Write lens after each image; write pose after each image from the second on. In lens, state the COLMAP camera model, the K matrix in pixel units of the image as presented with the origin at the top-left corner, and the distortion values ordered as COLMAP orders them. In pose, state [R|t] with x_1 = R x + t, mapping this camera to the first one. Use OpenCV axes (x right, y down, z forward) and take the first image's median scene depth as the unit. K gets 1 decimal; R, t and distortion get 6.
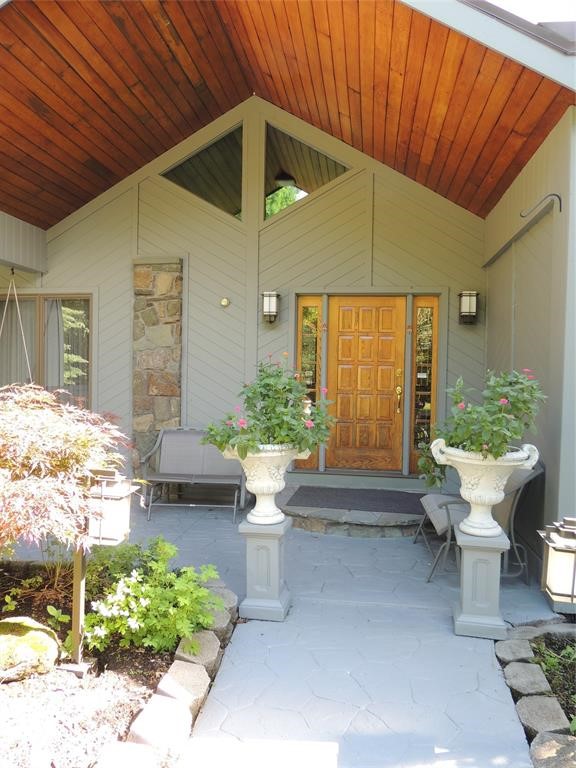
lens RADIAL K [[546.8, 0, 287.3], [0, 546.8, 384.3], [0, 0, 1]] dist [-0.011631, 0.012503]
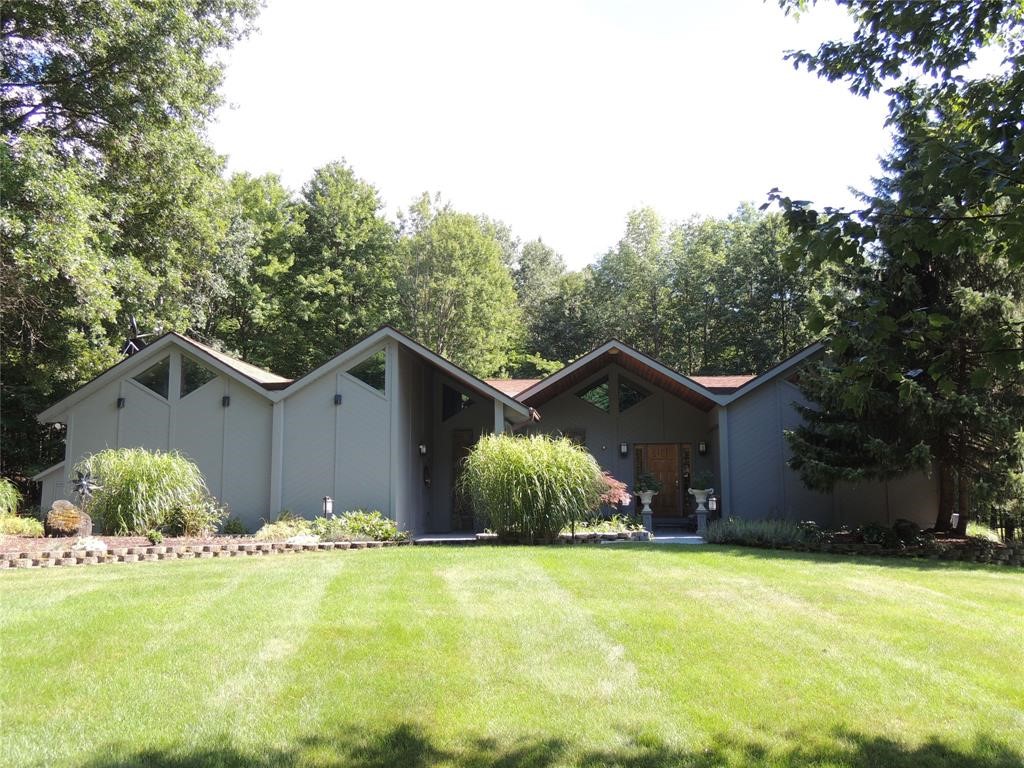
lens RADIAL K [[896.3, 0, 512.7], [0, 896.3, 383.7], [0, 0, 1]] dist [-0.003167, -0.000188]
pose [[0.998883, -0.019368, 0.043102, -0.745088], [0.025853, 0.987514, -0.155397, 0.192315], [-0.039554, 0.156338, 0.986911, -3.211012]]
